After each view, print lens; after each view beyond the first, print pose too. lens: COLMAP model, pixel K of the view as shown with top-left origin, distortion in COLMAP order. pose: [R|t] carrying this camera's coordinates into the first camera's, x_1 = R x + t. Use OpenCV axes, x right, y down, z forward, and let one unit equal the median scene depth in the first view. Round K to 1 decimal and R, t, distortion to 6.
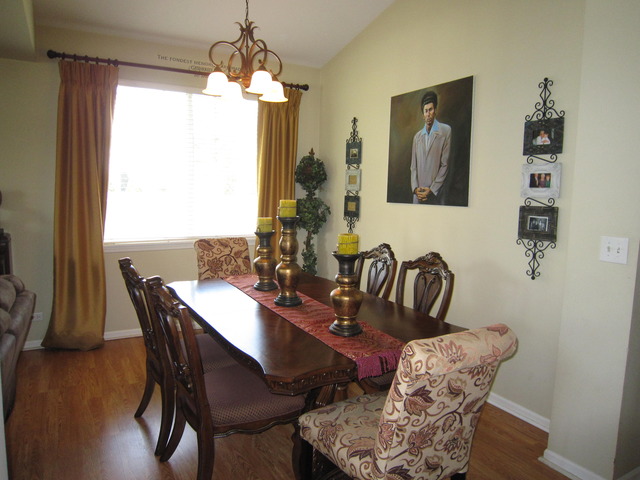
lens RADIAL K [[460.1, 0, 317.3], [0, 460.1, 239.1], [0, 0, 1]] dist [-0.057284, 0.025508]
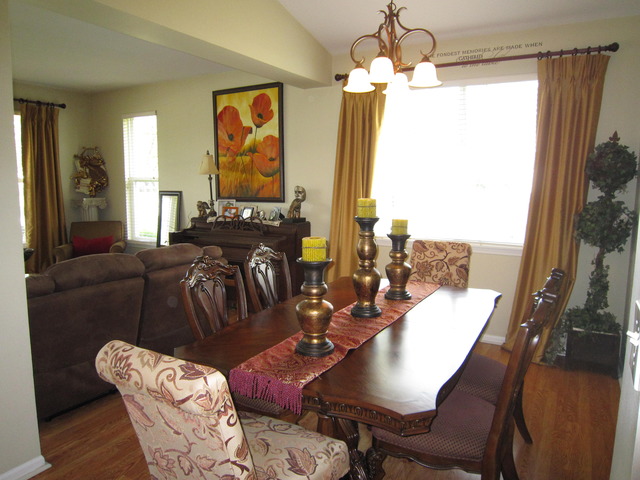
lens RADIAL K [[460.1, 0, 317.3], [0, 460.1, 239.1], [0, 0, 1]] dist [-0.057284, 0.025508]
pose [[0.507979, 0.091566, -0.856489, 0.444513], [-0.094431, 0.994260, 0.050289, -0.028821], [0.856178, 0.055334, 0.513710, 0.311141]]
